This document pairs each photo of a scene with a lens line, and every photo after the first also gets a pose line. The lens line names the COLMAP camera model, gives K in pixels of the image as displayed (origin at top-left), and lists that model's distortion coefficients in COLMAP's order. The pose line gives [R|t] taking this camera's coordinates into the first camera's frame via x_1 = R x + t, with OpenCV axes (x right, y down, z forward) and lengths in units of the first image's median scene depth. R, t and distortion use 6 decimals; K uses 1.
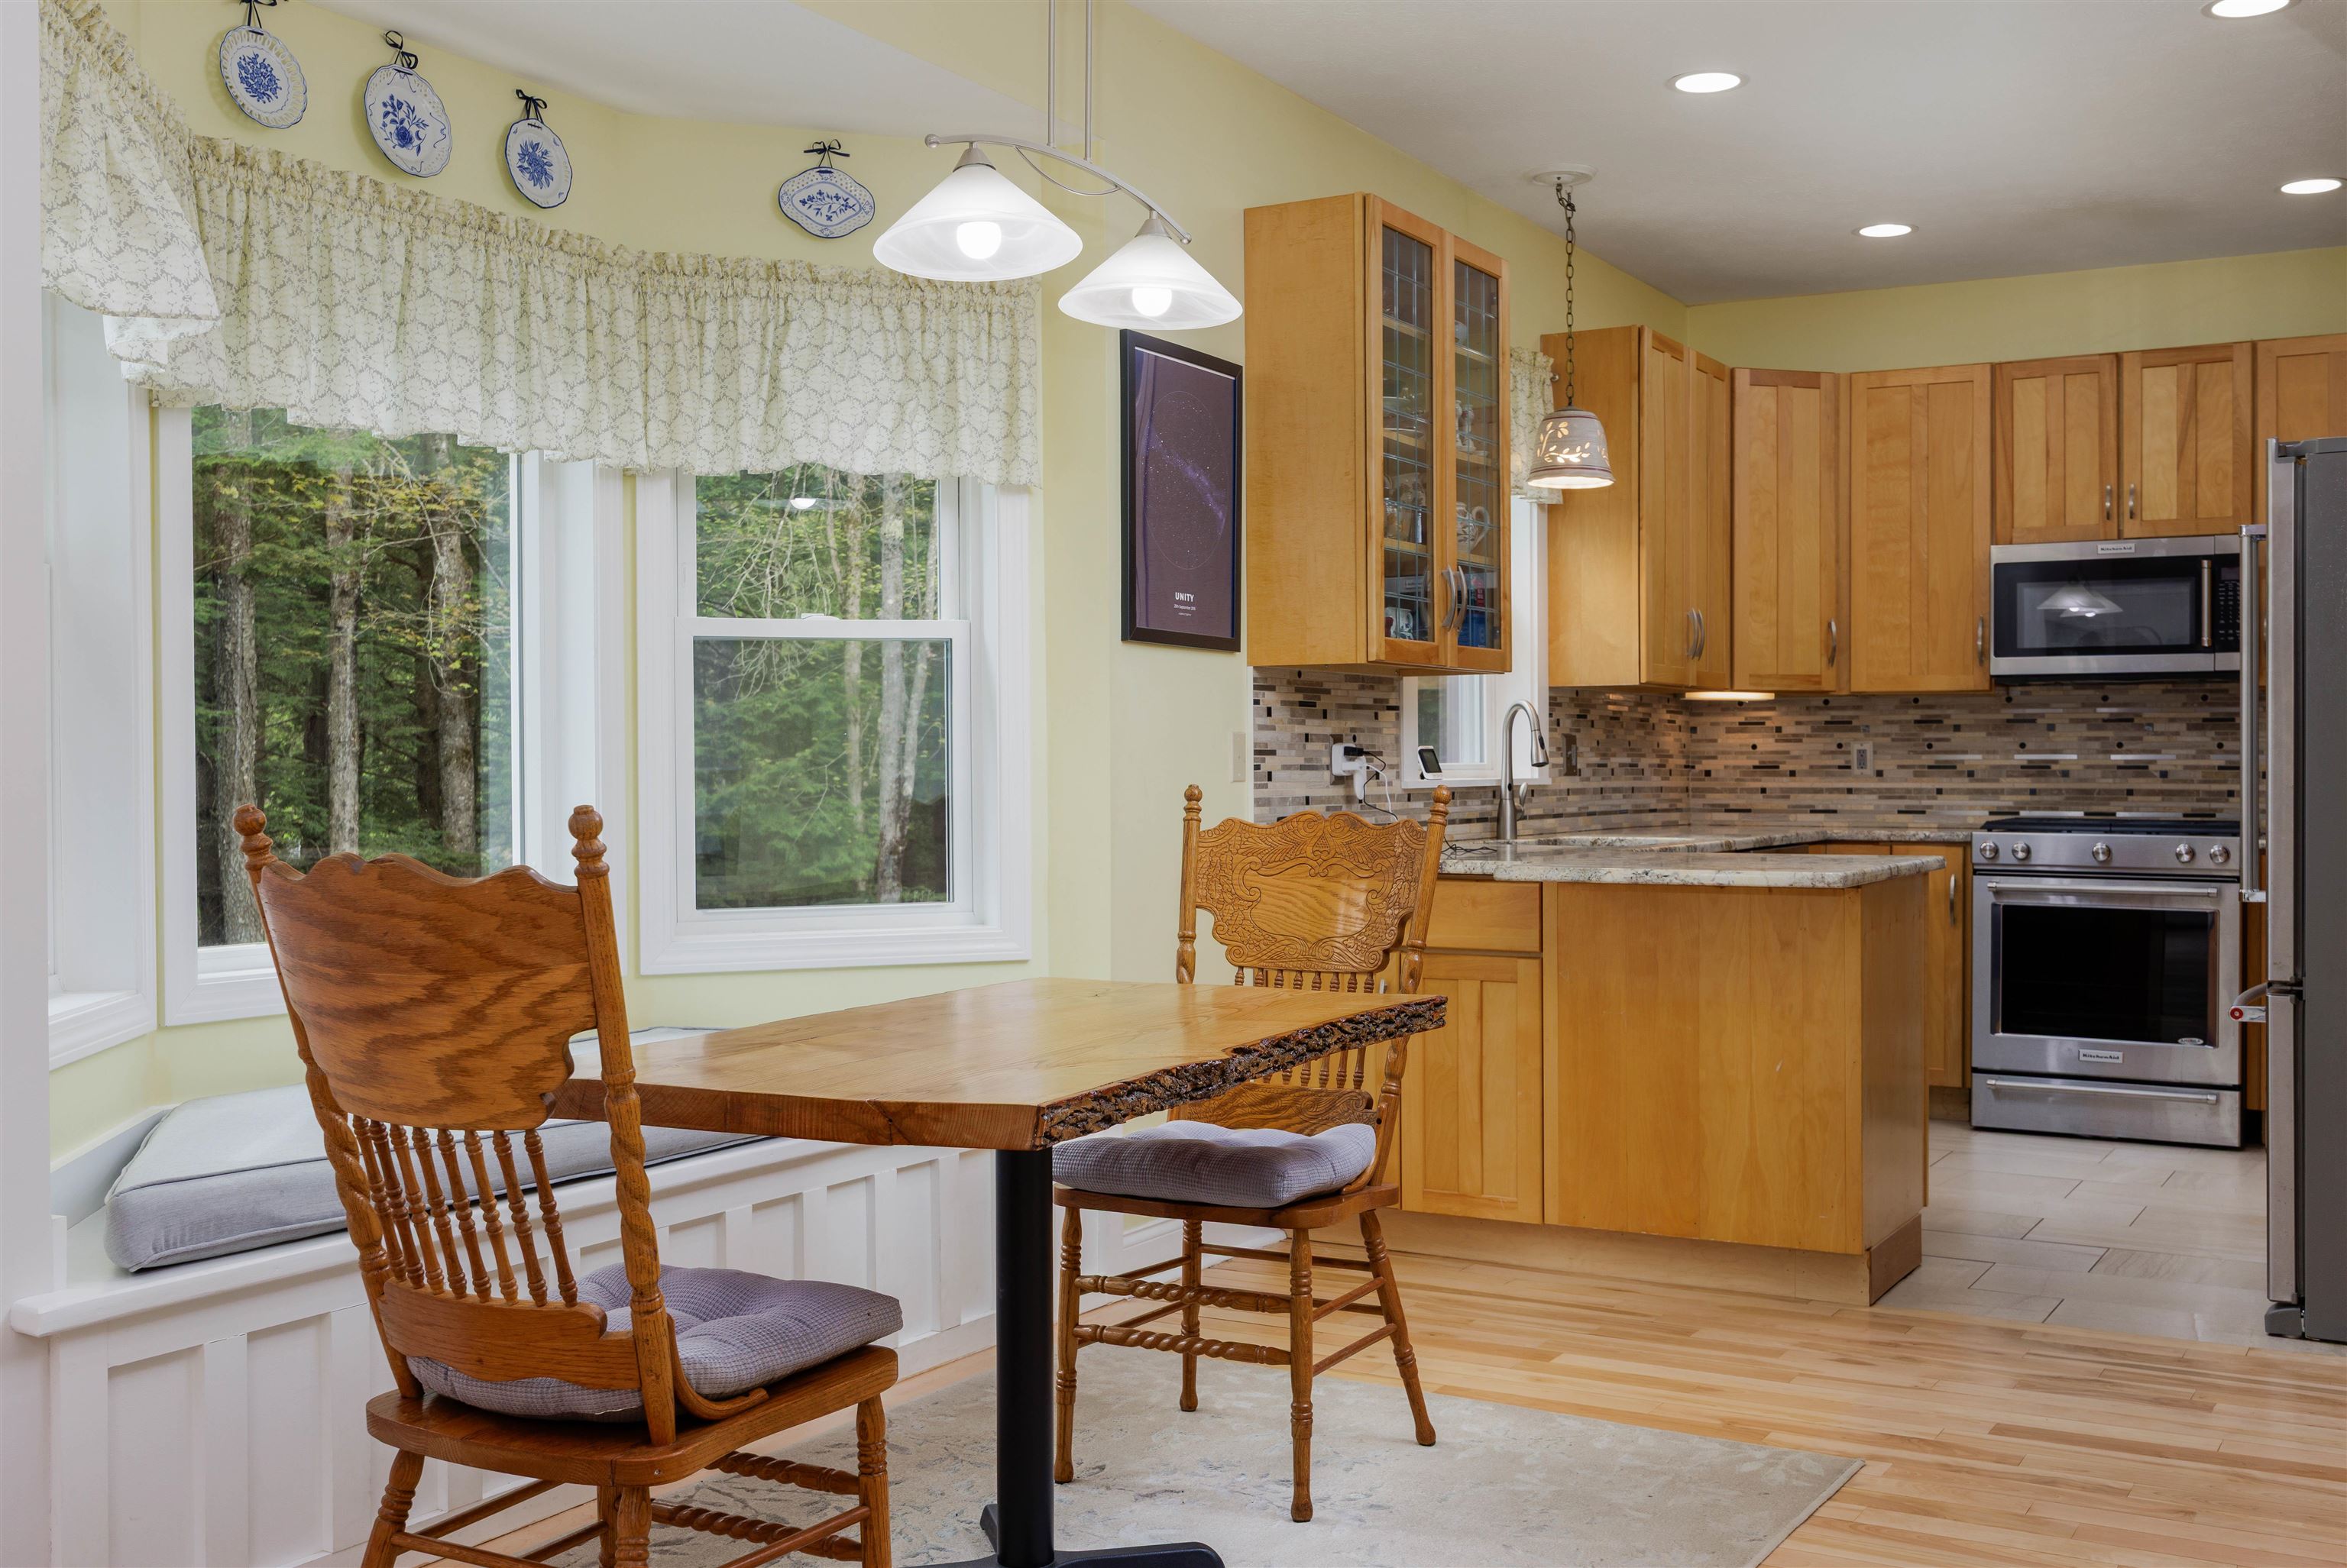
lens RADIAL K [[2353.5, 0, 1191.1], [0, 2353.5, 706.4], [0, 0, 1]] dist [0.001790, 0.000000]
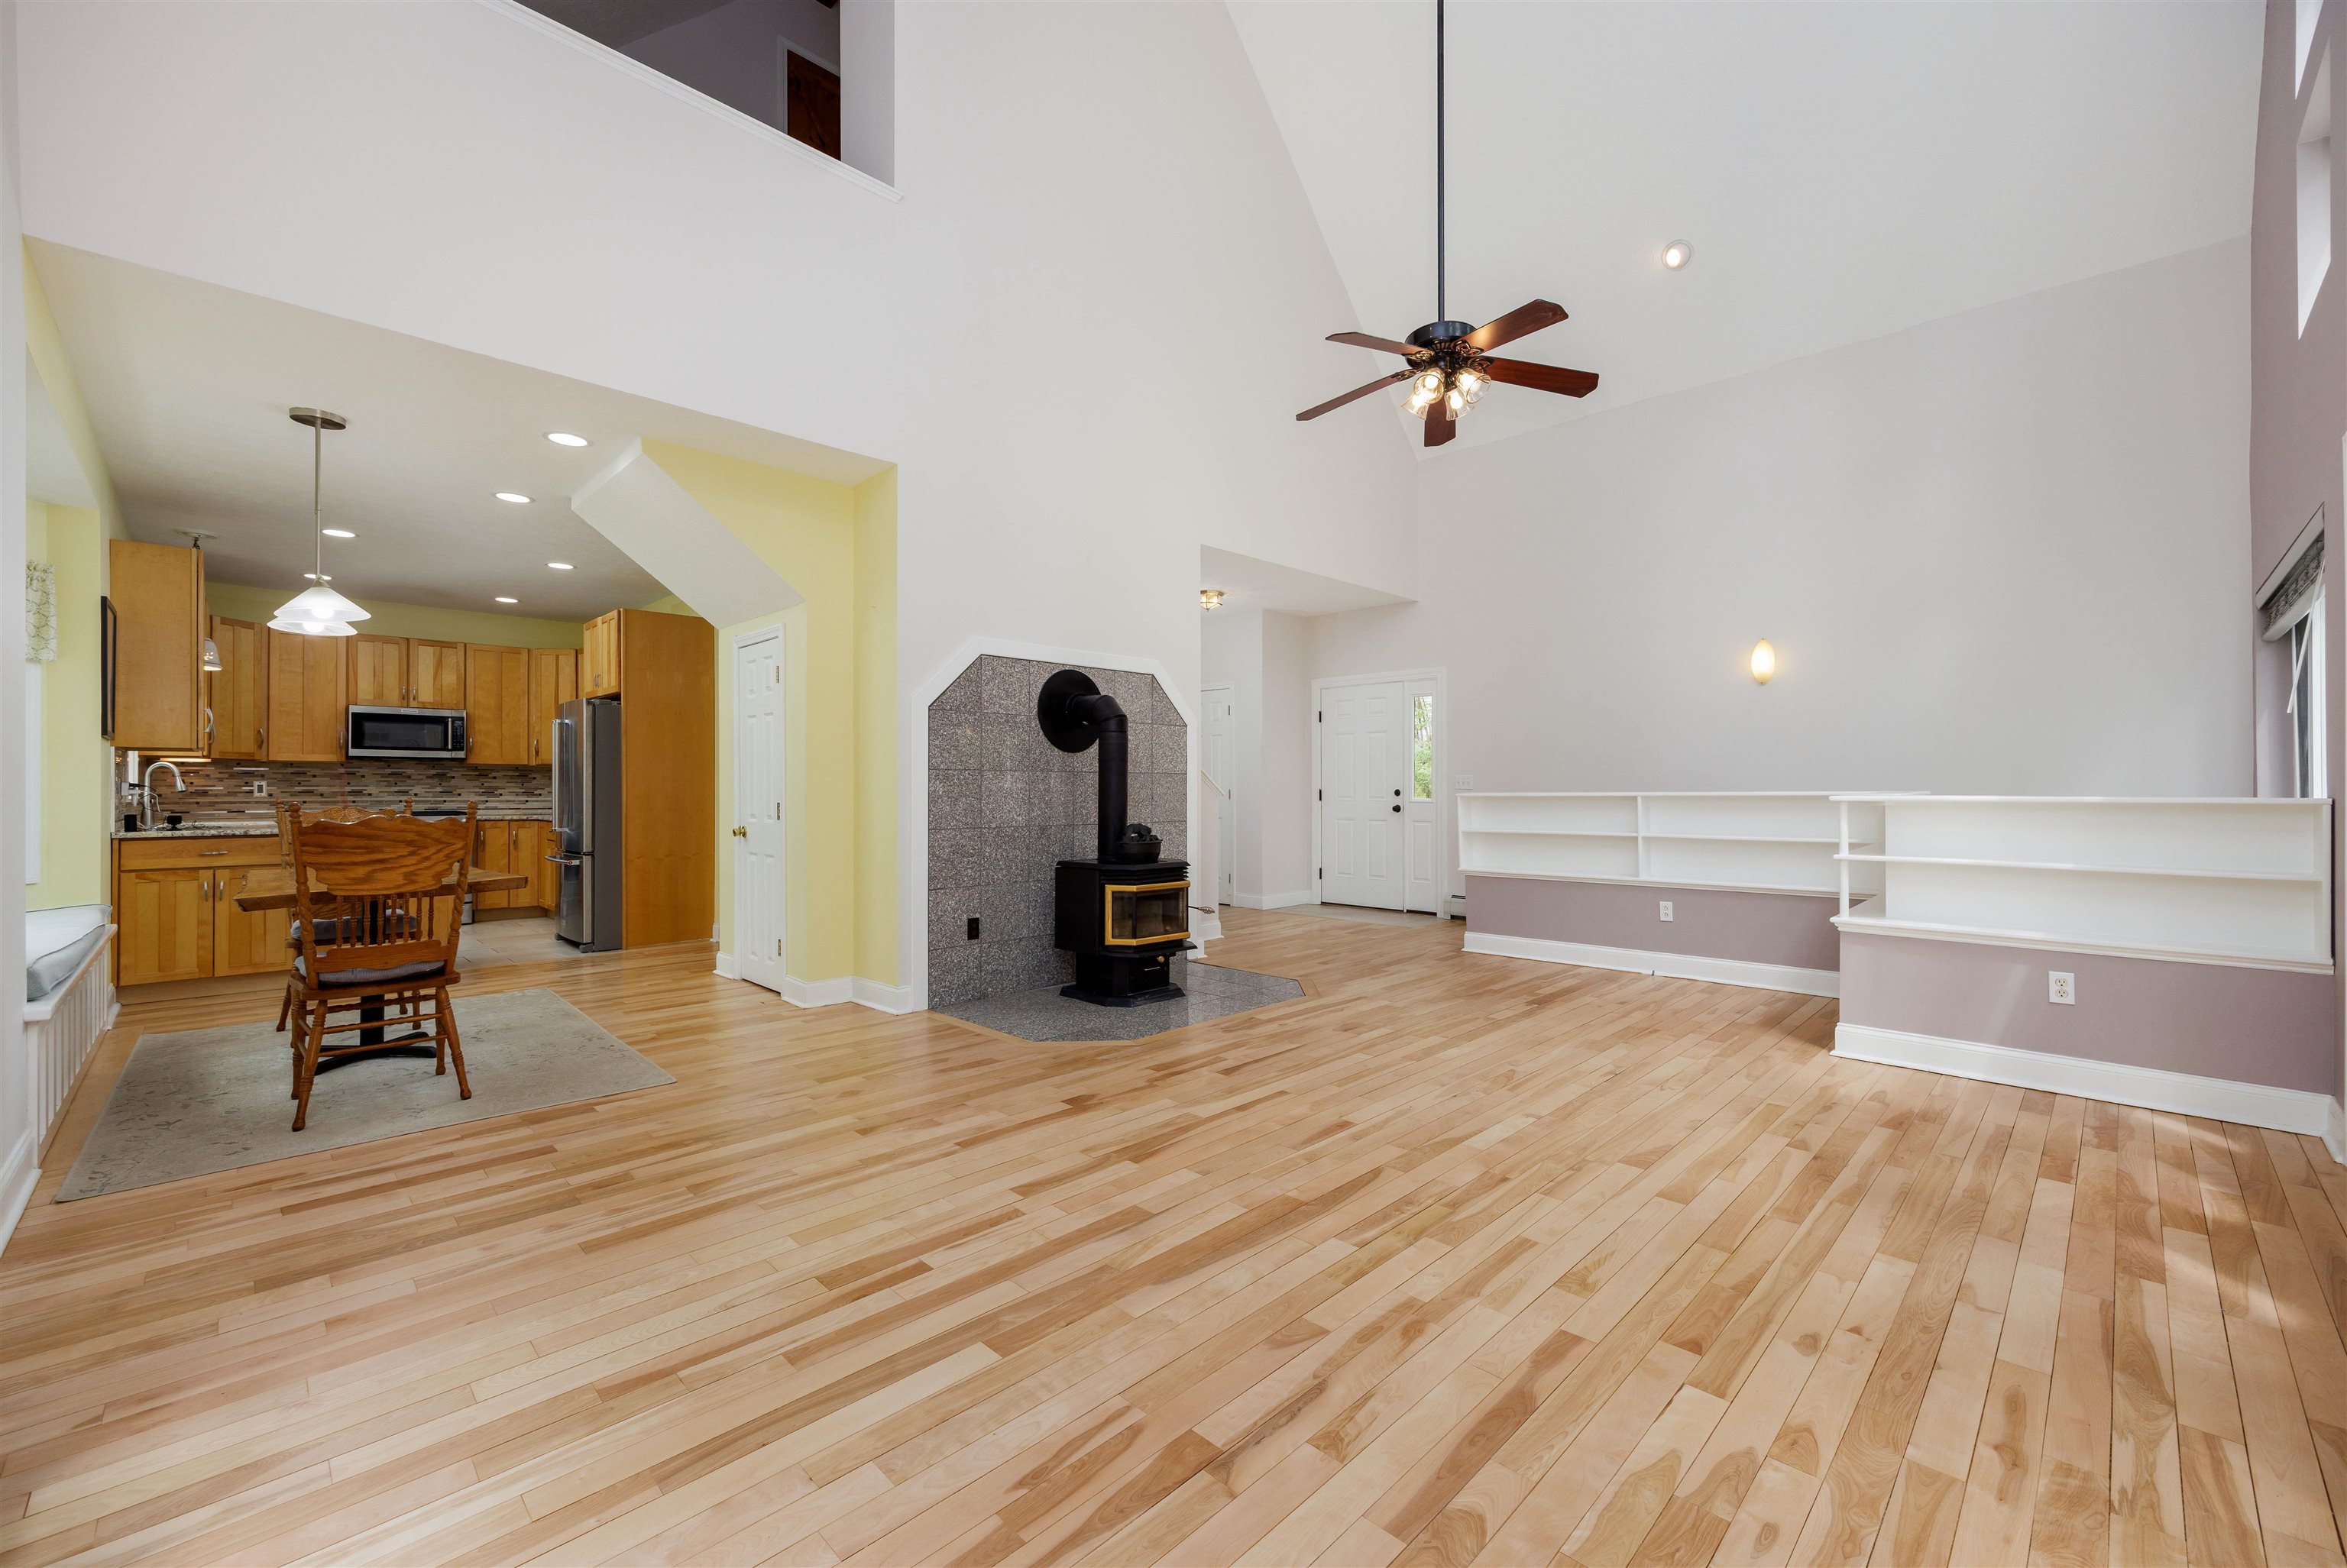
lens RADIAL K [[965.4, 0, 1228.8], [0, 965.4, 791.6], [0, 0, 1]] dist [-0.001703, 0.000715]
pose [[0.238047, -0.000384, 0.971253, -0.561811], [-0.023548, 0.999704, 0.006167, -0.004601], [-0.970968, -0.024339, 0.237968, -0.218233]]
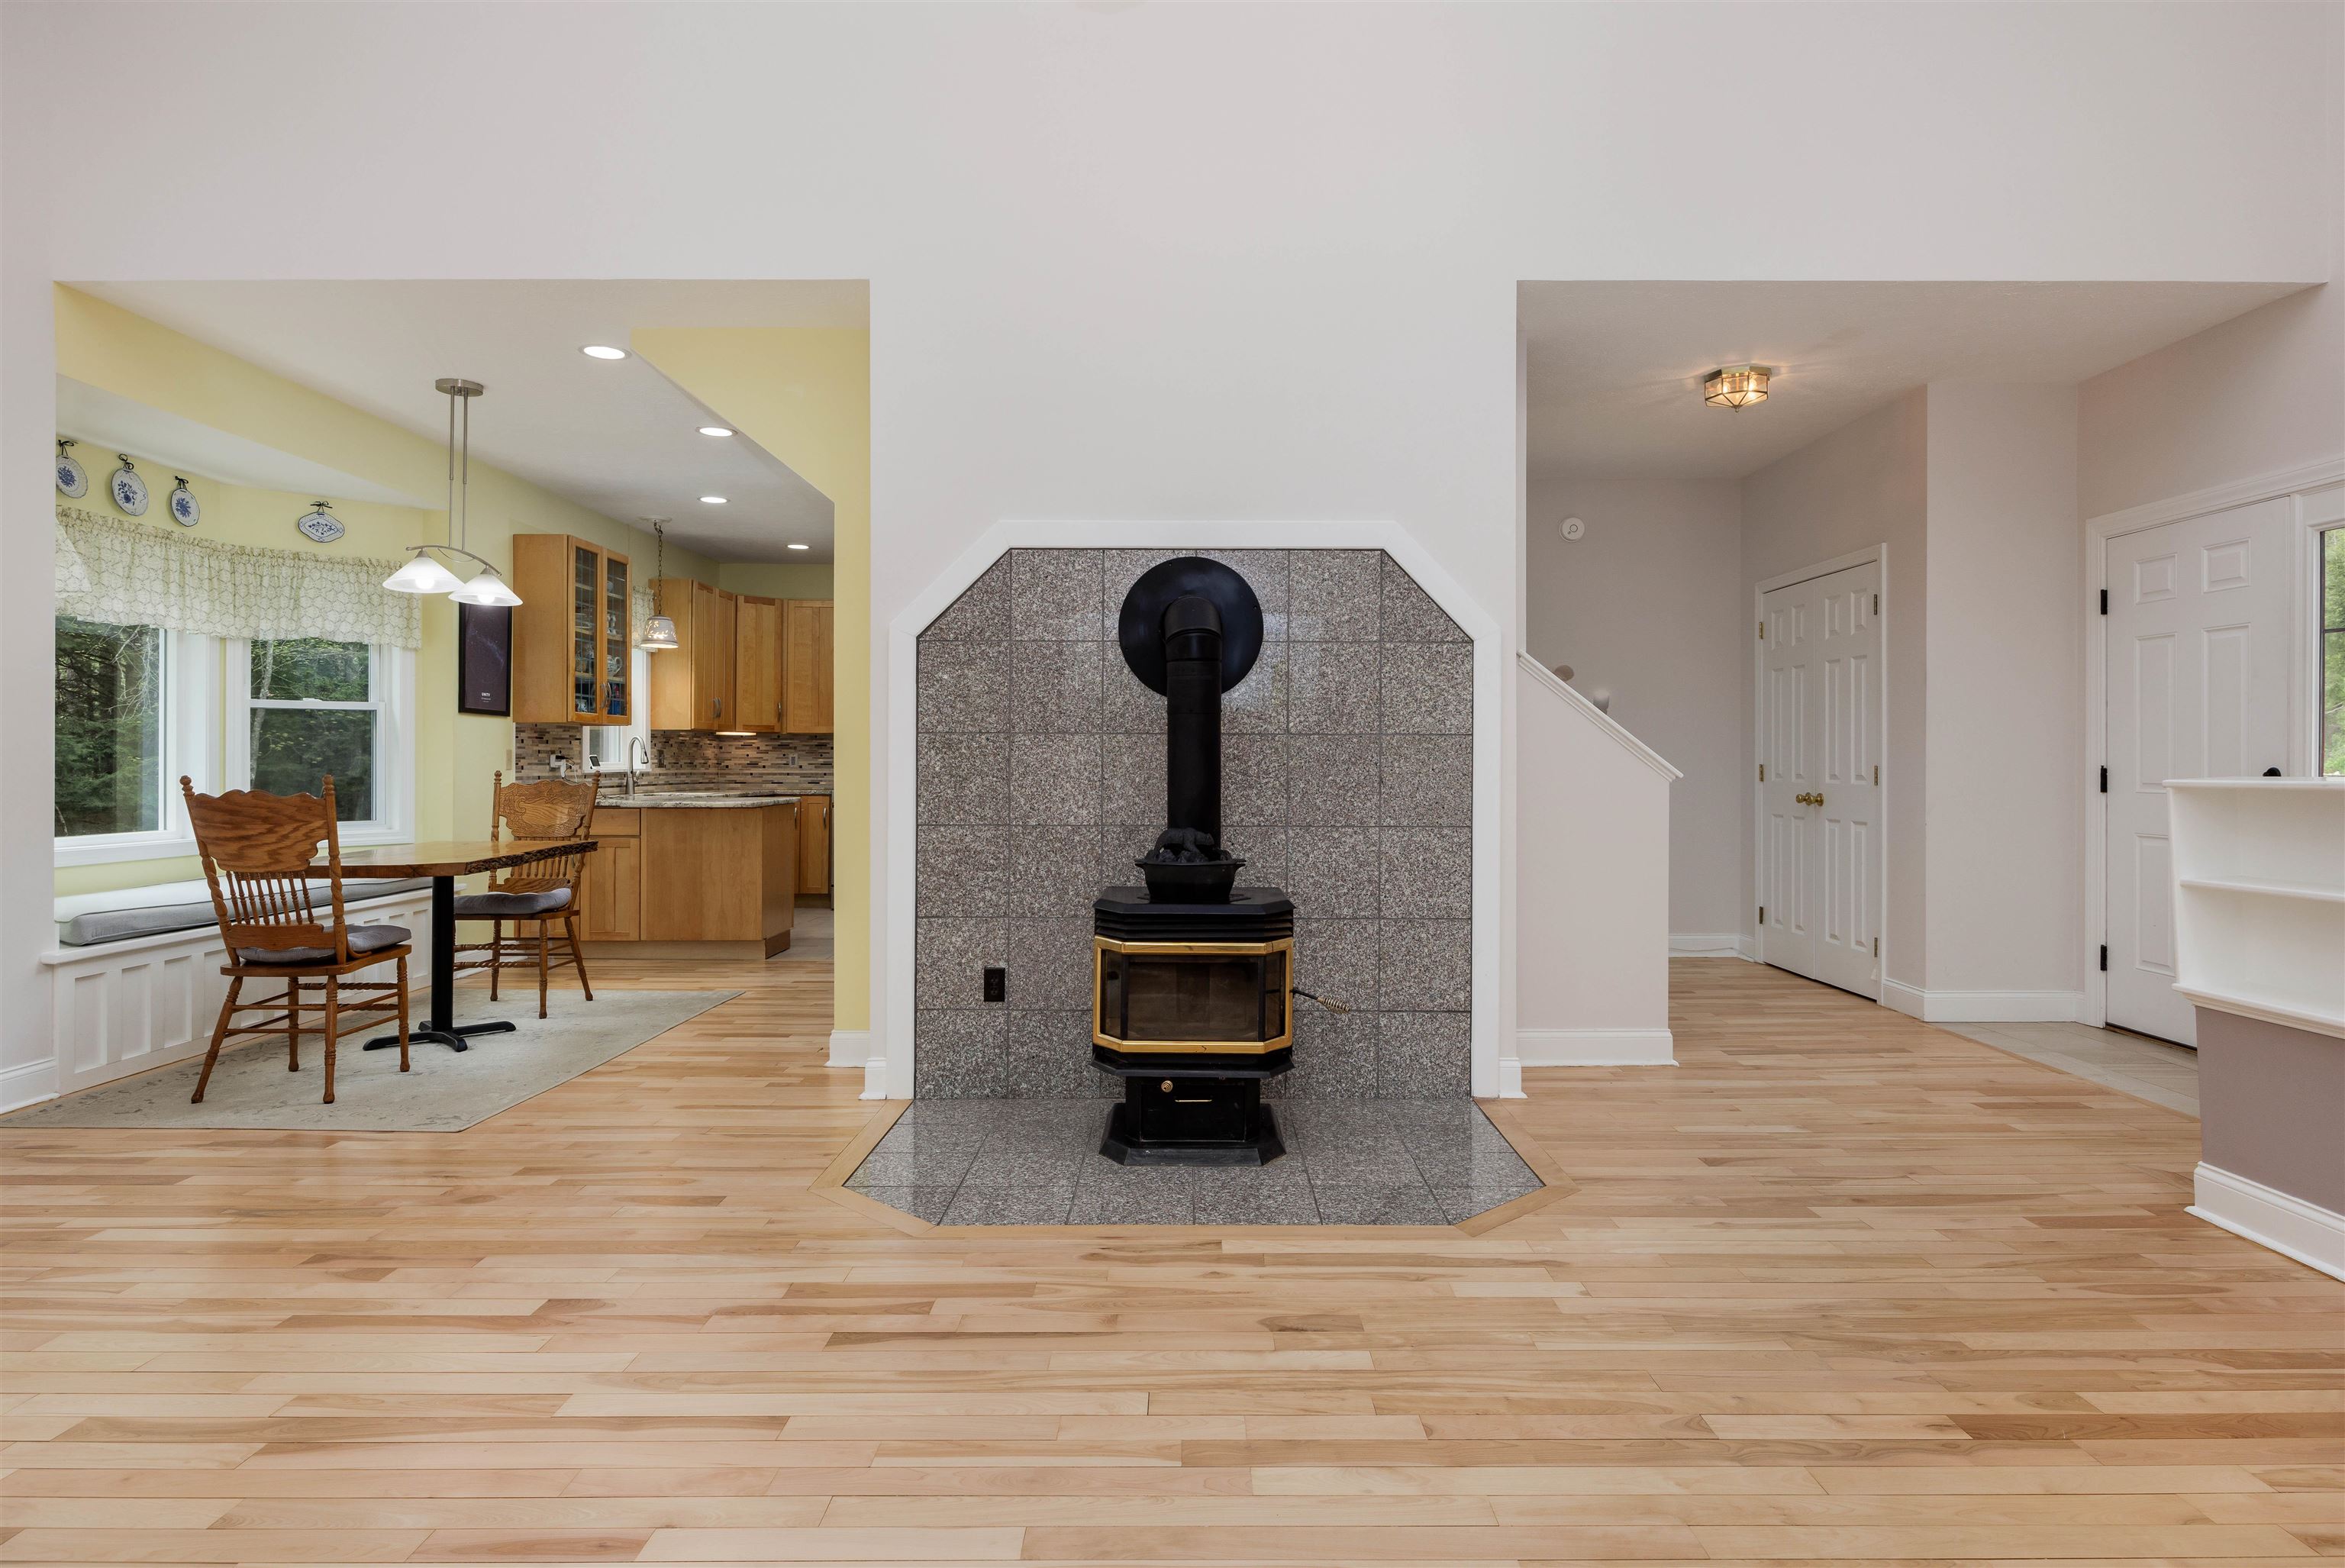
lens RADIAL K [[1343.1, 0, 1184.5], [0, 1343.1, 761.7], [0, 0, 1]] dist [0.000193, -0.000014]
pose [[0.872297, 0.004085, 0.488959, -0.045637], [-0.015863, 0.999675, 0.019947, -0.013989], [-0.488719, -0.025156, 0.872079, -0.509057]]
